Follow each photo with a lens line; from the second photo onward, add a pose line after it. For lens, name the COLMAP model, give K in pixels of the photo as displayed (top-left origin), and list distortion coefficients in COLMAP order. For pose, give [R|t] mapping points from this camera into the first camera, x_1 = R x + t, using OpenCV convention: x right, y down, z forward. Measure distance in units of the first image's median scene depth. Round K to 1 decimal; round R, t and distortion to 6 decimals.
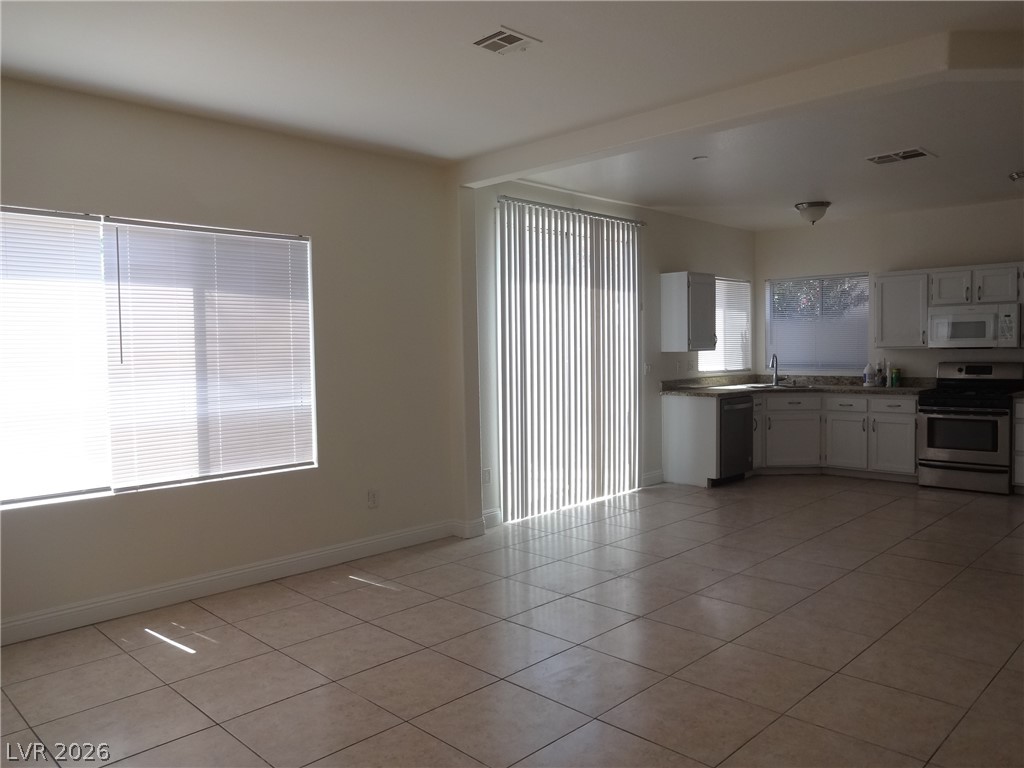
lens RADIAL K [[752.1, 0, 519.0], [0, 752.1, 382.1], [0, 0, 1]] dist [-0.020679, 0.004615]
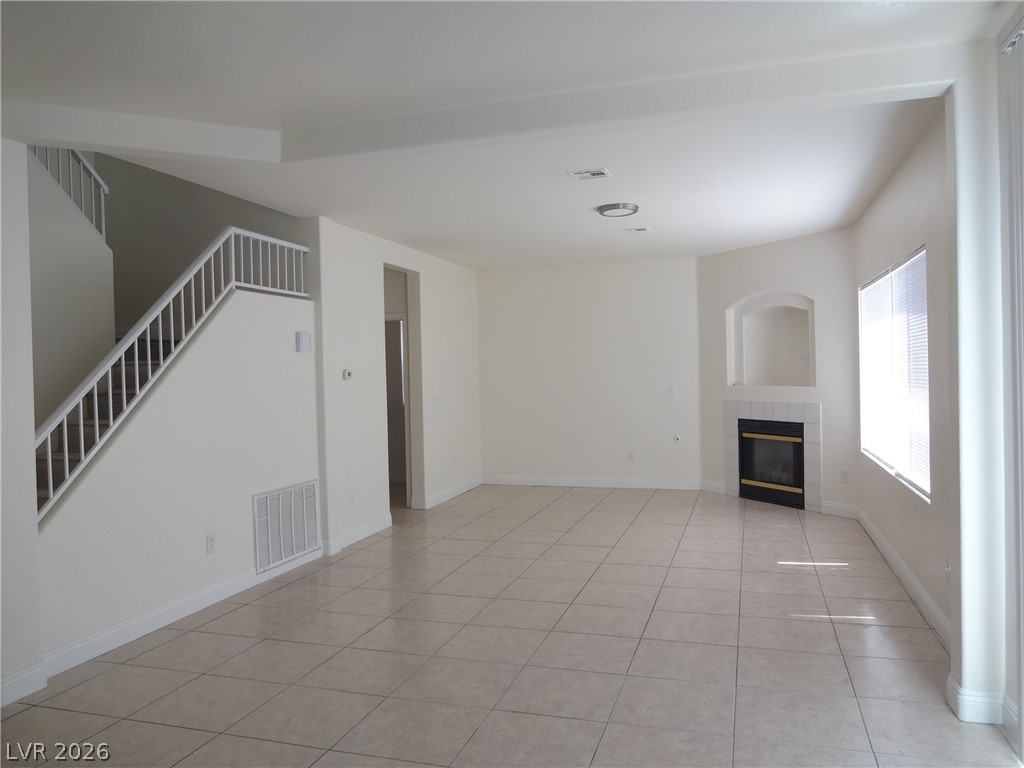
lens RADIAL K [[752.1, 0, 516.4], [0, 752.1, 383.4], [0, 0, 1]] dist [-0.020679, 0.004615]
pose [[-0.886935, 0.046716, -0.459525, 0.544511], [0.019297, 0.997751, 0.064188, -0.090890], [0.461490, 0.048064, -0.885842, 1.520112]]
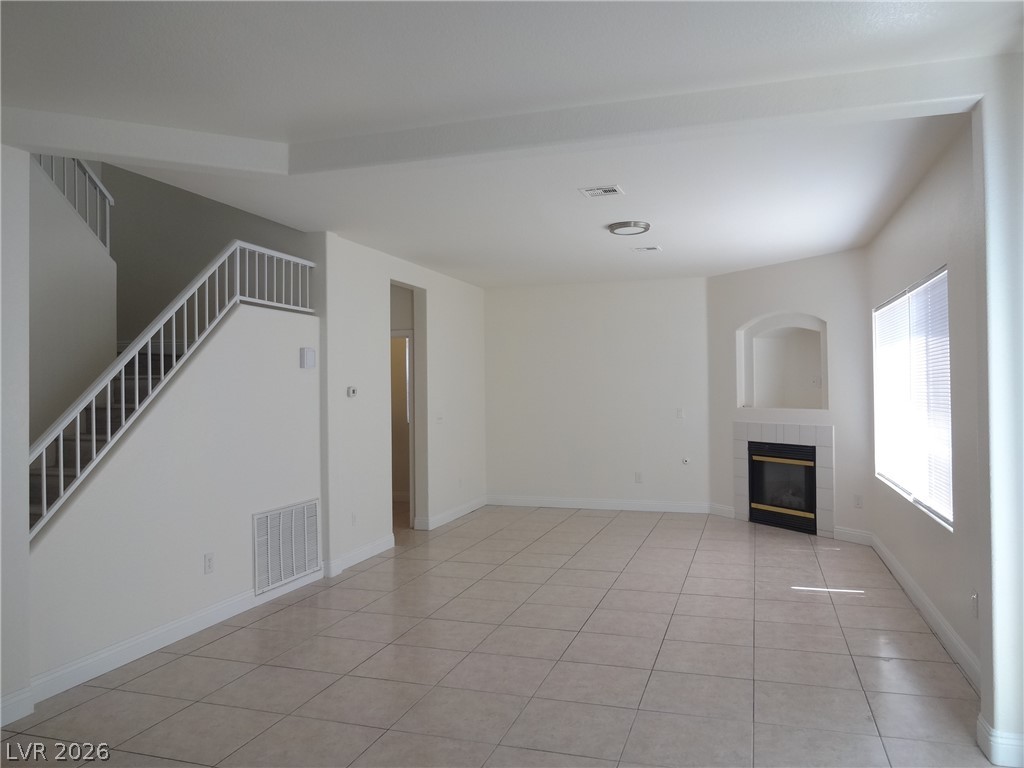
lens RADIAL K [[752.1, 0, 515.8], [0, 752.1, 380.2], [0, 0, 1]] dist [-0.020679, 0.004615]
pose [[-0.890175, 0.022663, -0.455054, 0.538834], [0.007996, 0.999385, 0.034130, -0.089394], [0.455548, 0.026743, -0.889810, 1.496642]]
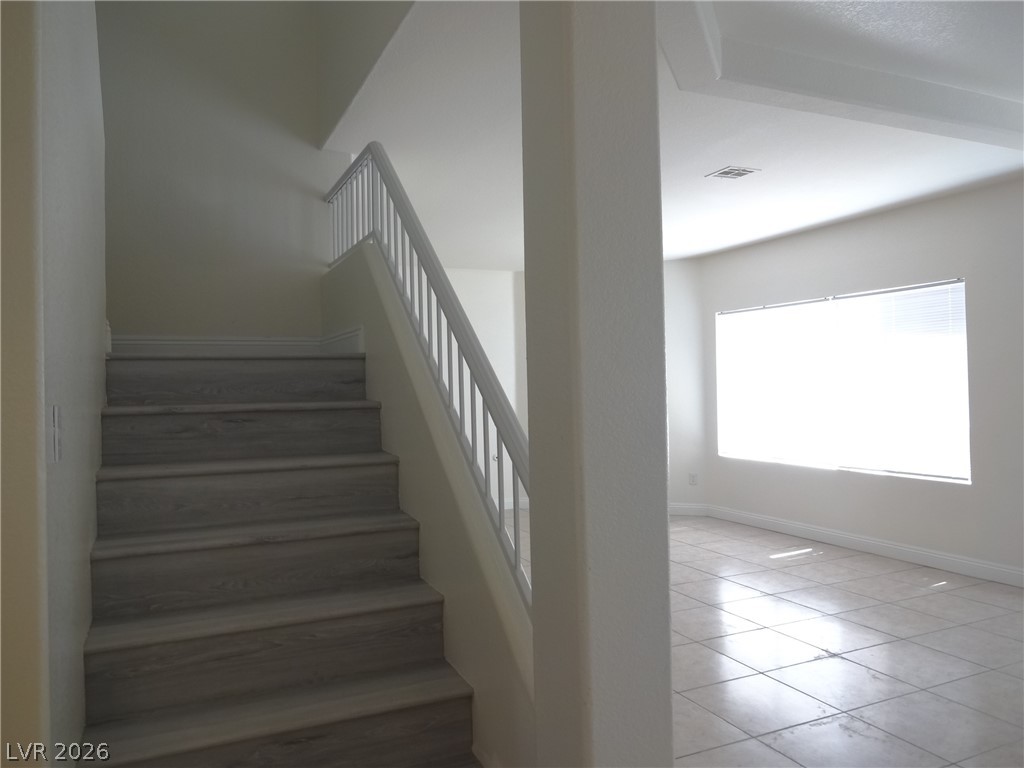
lens RADIAL K [[752.1, 0, 508.1], [0, 752.1, 384.6], [0, 0, 1]] dist [-0.020679, 0.004615]
pose [[-0.358277, 0.026061, -0.933251, 0.985136], [-0.012082, 0.999397, 0.032546, -0.060407], [0.933537, 0.022936, -0.357747, 0.743570]]
